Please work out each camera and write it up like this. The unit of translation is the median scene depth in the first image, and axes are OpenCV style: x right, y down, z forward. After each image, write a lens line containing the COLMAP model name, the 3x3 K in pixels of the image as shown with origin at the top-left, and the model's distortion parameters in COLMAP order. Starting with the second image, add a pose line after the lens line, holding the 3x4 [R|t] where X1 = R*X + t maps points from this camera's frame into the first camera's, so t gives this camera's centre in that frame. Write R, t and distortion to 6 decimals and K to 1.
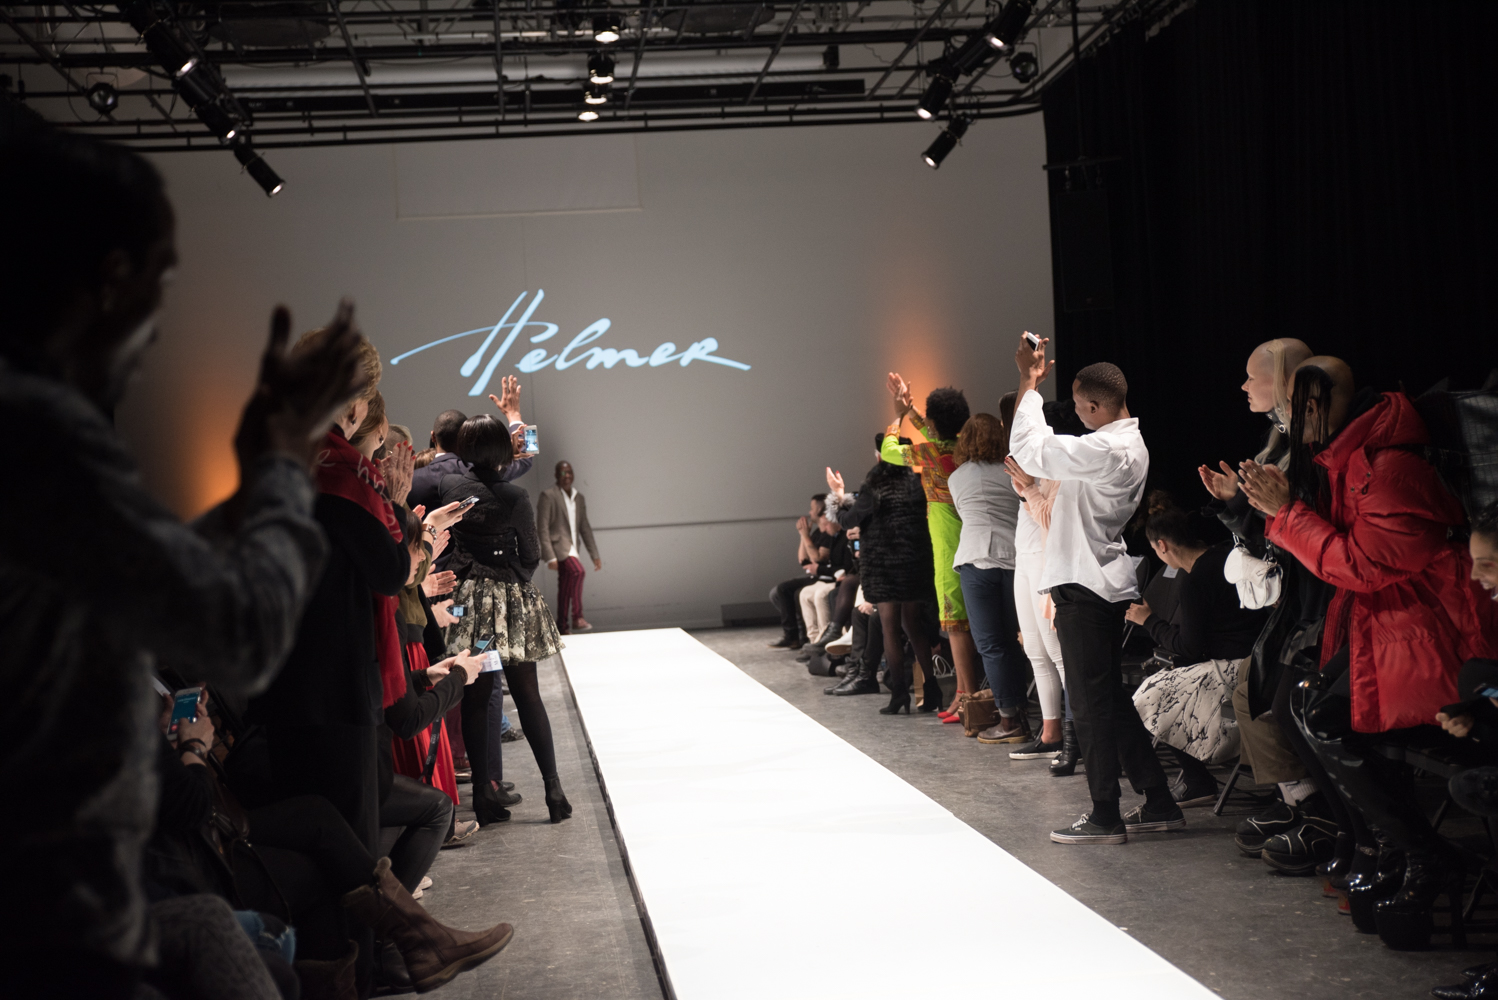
lens RADIAL K [[2074.2, 0, 725.3], [0, 2074.2, 481.8], [0, 0, 1]] dist [0.079537, 0.116875]
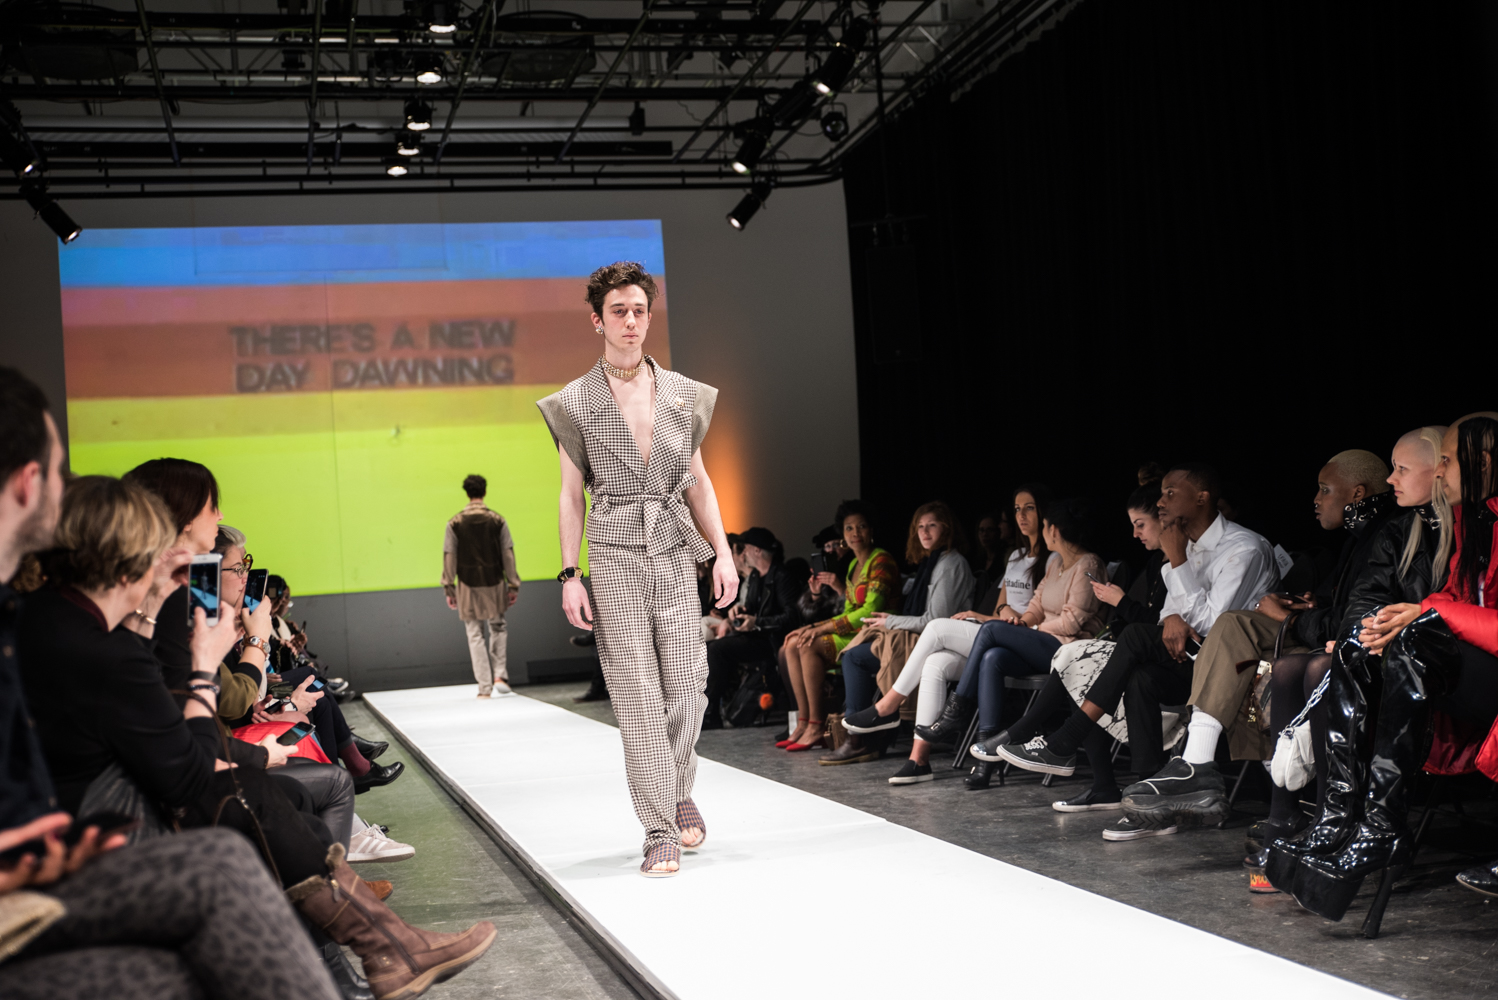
lens RADIAL K [[1885.8, 0, 730.4], [0, 1885.8, 497.1], [0, 0, 1]] dist [0.009865, 0.219912]
pose [[0.988753, -0.000607, 0.149556, -0.046657], [0.008623, 0.998560, -0.052954, 0.032935], [-0.149309, 0.053648, 0.987334, 0.093861]]
